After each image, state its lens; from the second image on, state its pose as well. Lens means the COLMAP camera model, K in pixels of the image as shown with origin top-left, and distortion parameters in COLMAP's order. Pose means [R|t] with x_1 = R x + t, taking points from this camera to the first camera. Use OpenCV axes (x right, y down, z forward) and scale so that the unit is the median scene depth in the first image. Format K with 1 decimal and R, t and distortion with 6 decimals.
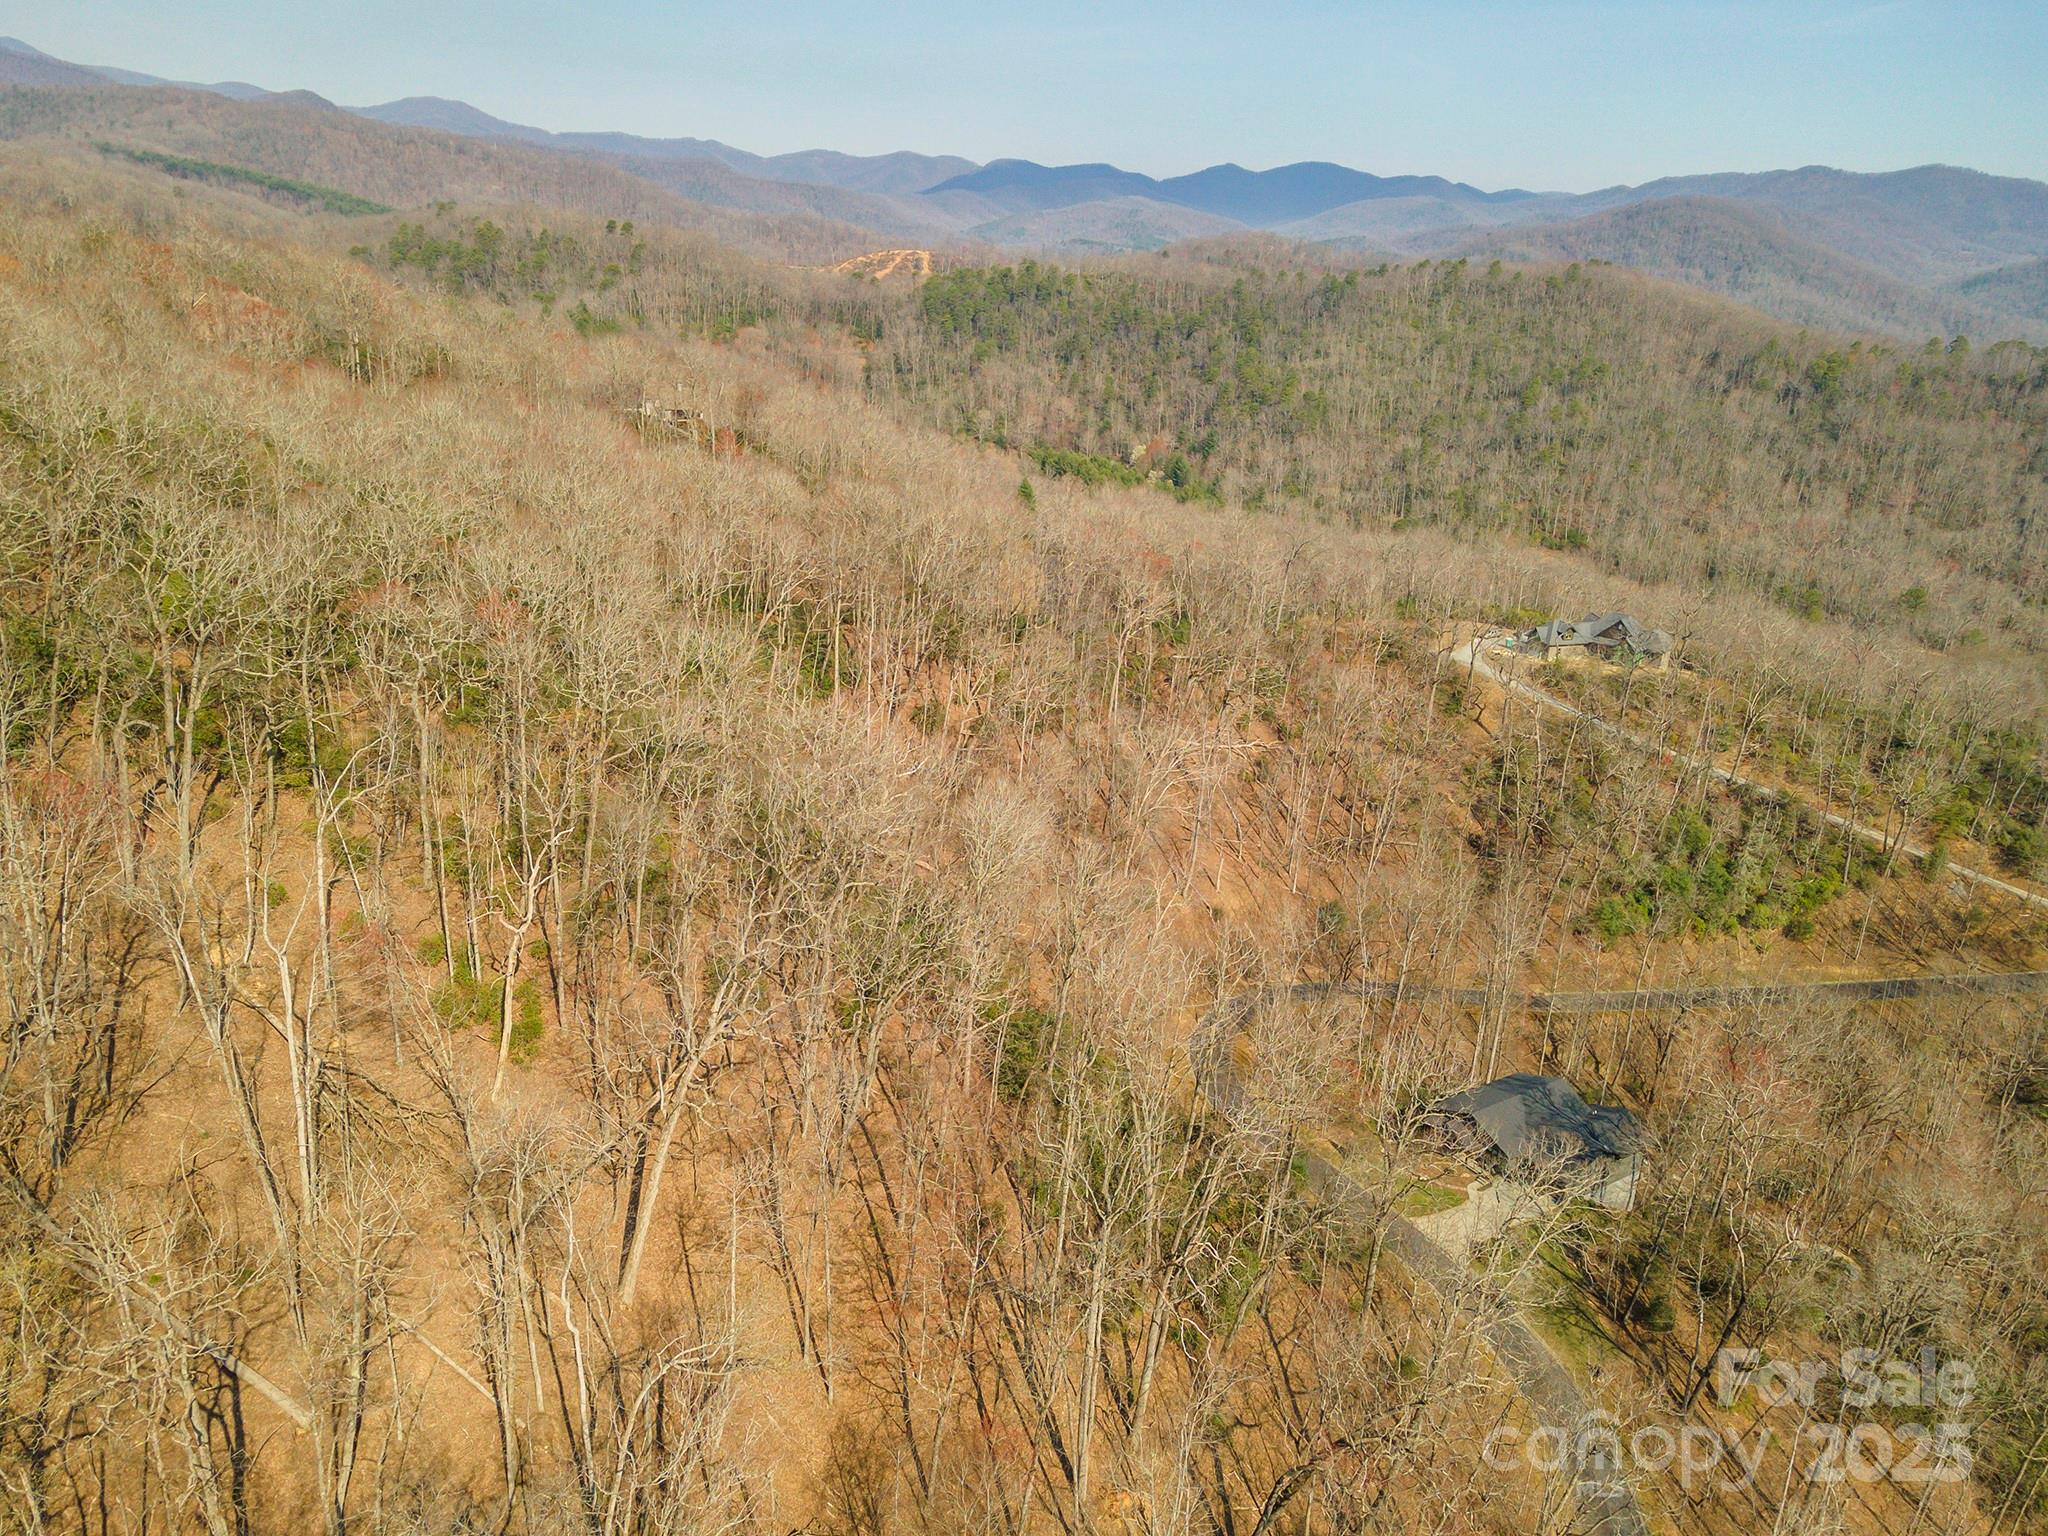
lens RADIAL K [[1487.5, 0, 1010.9], [0, 1487.5, 762.4], [0, 0, 1]] dist [0.039100, 0.030634]
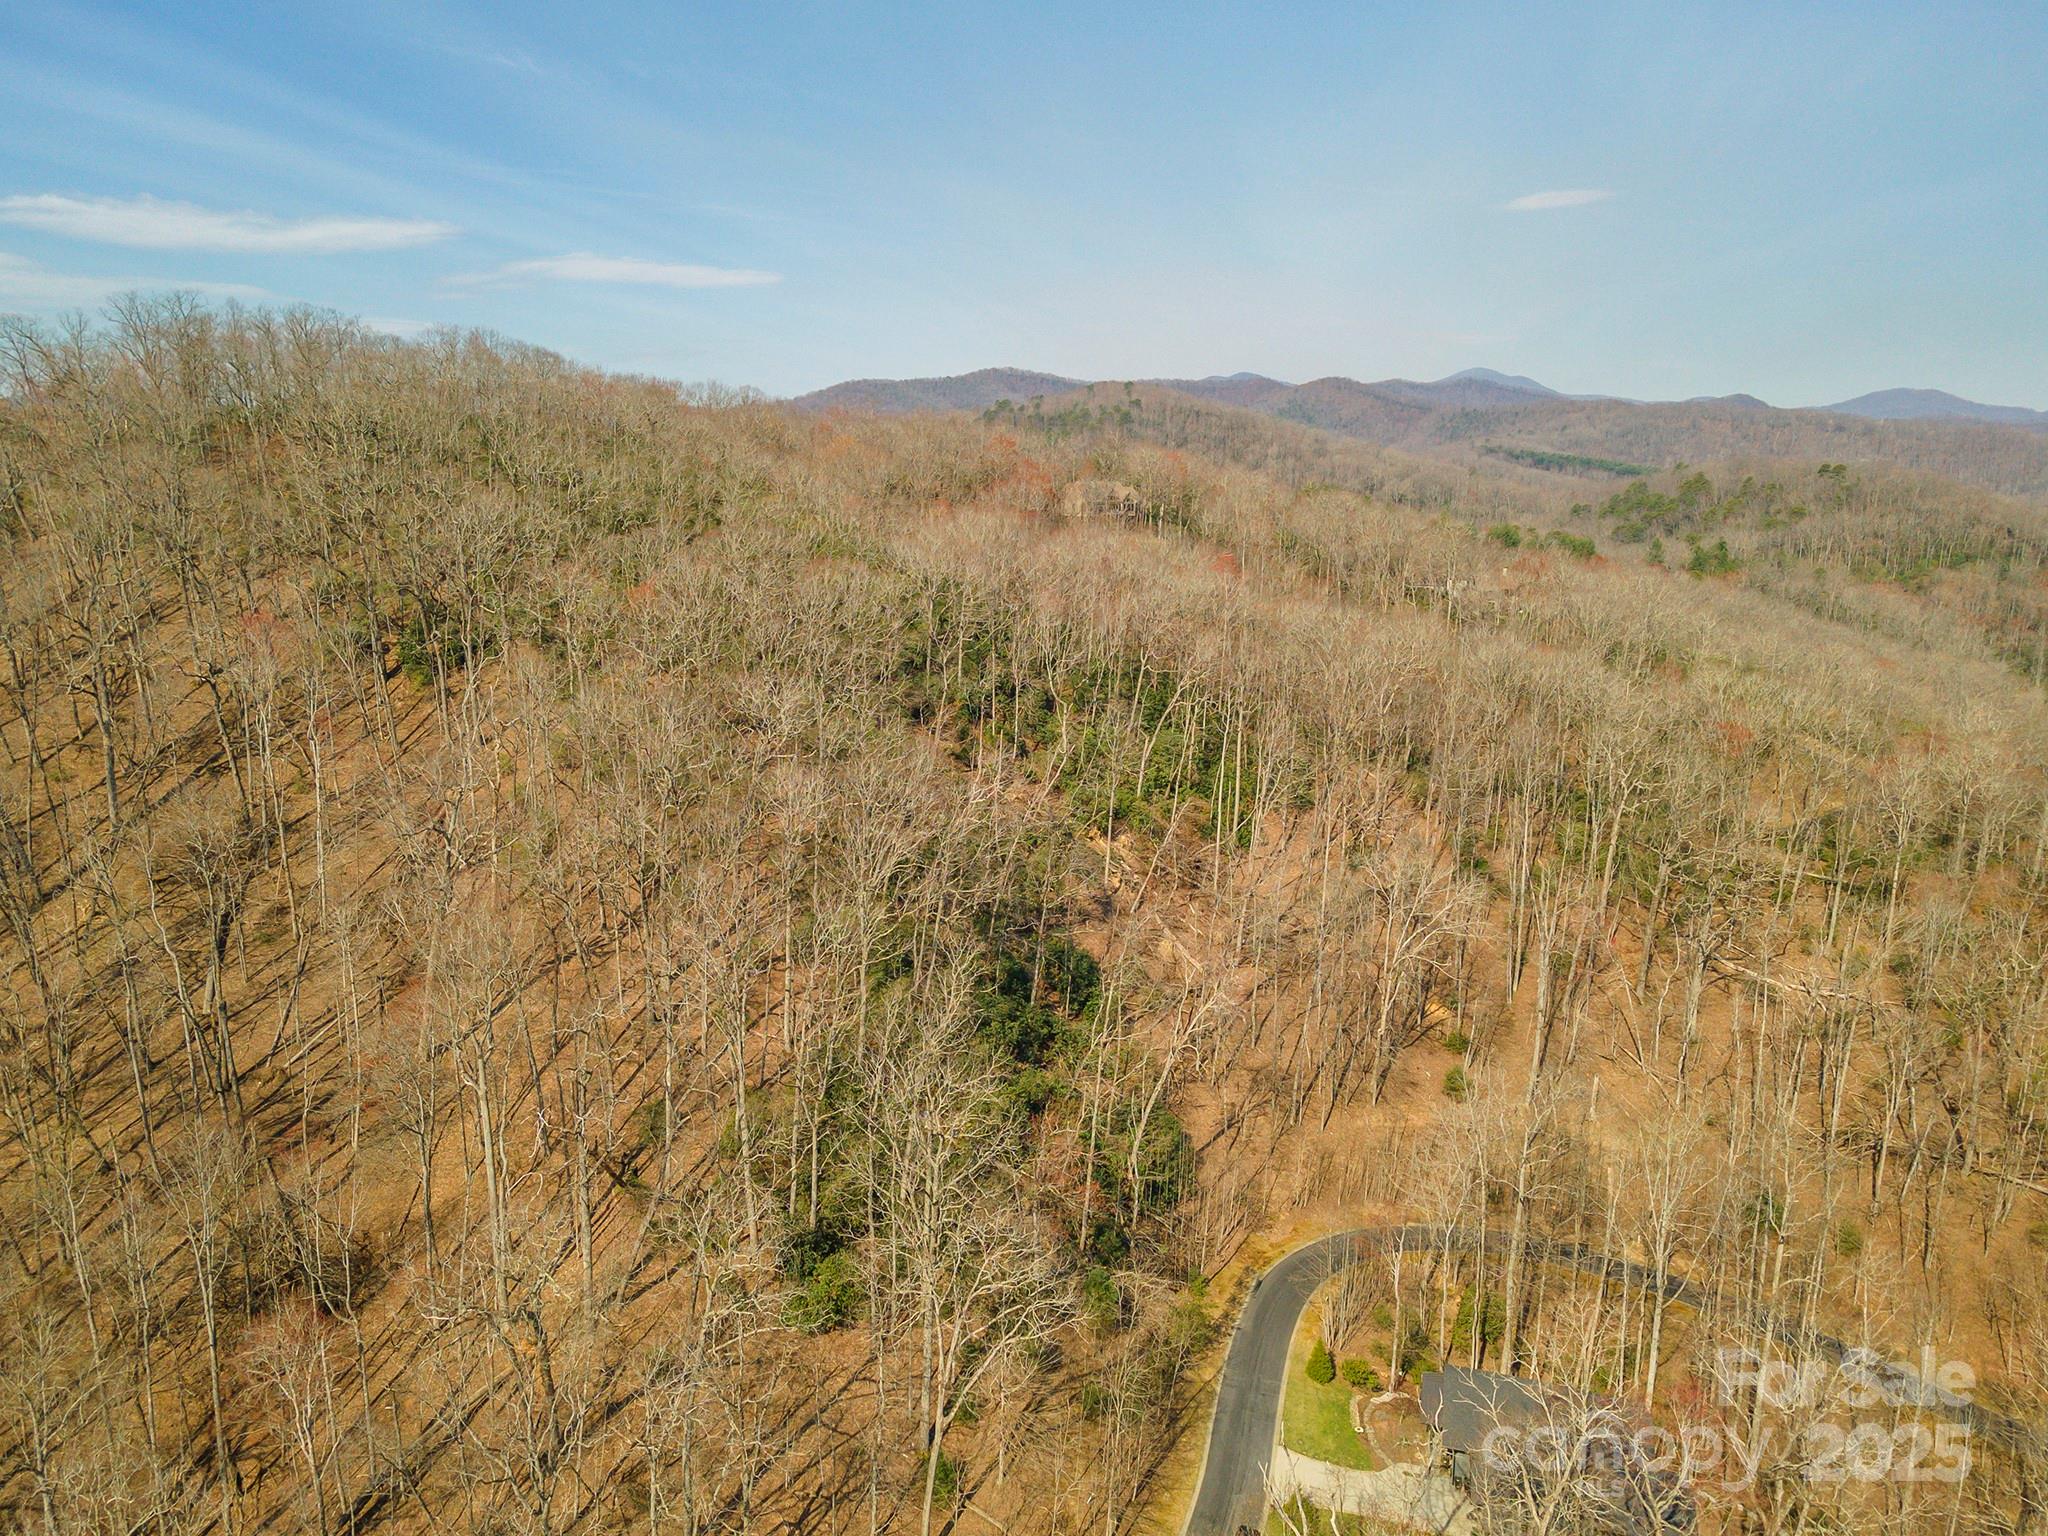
lens RADIAL K [[1487.5, 0, 1013.4], [0, 1487.5, 759.6], [0, 0, 1]] dist [0.039100, 0.030634]
pose [[0.643806, 0.107293, -0.757629, 0.151929], [-0.245067, 0.966879, -0.071324, 0.009919], [0.724883, 0.231589, 0.648776, 0.063642]]
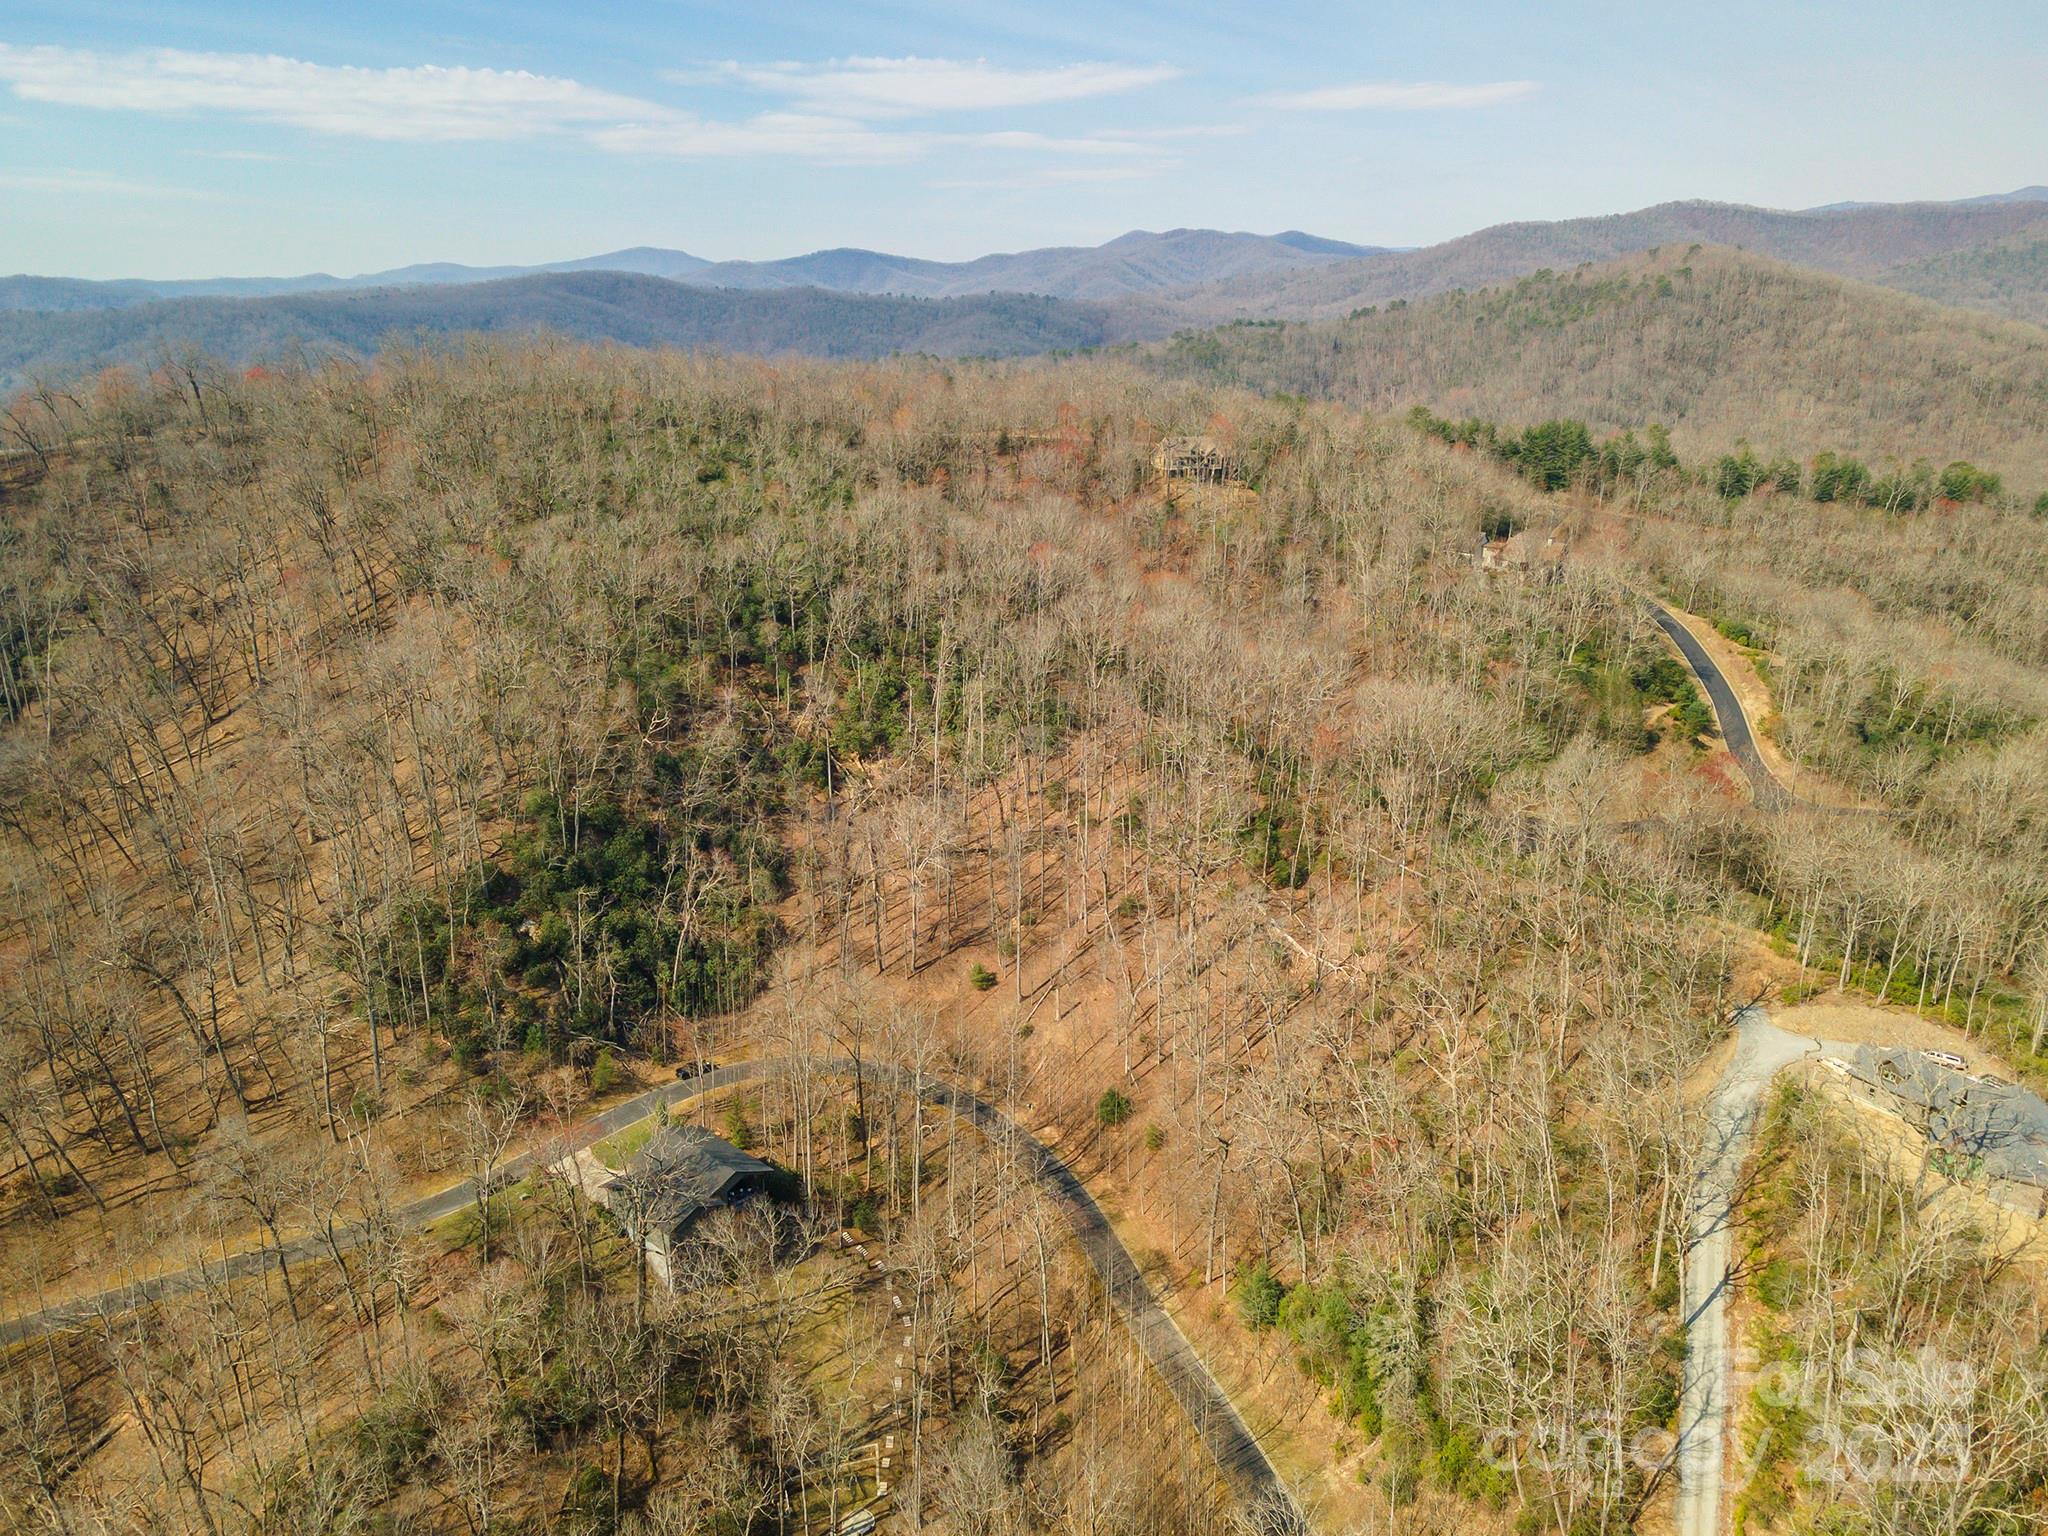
lens RADIAL K [[1487.5, 0, 1019.4], [0, 1487.5, 765.2], [0, 0, 1]] dist [0.039100, 0.030634]
pose [[0.251422, 0.245962, -0.936103, 0.306611], [-0.330786, 0.930770, 0.155717, -0.066981], [0.909597, 0.270499, 0.315377, 0.174764]]
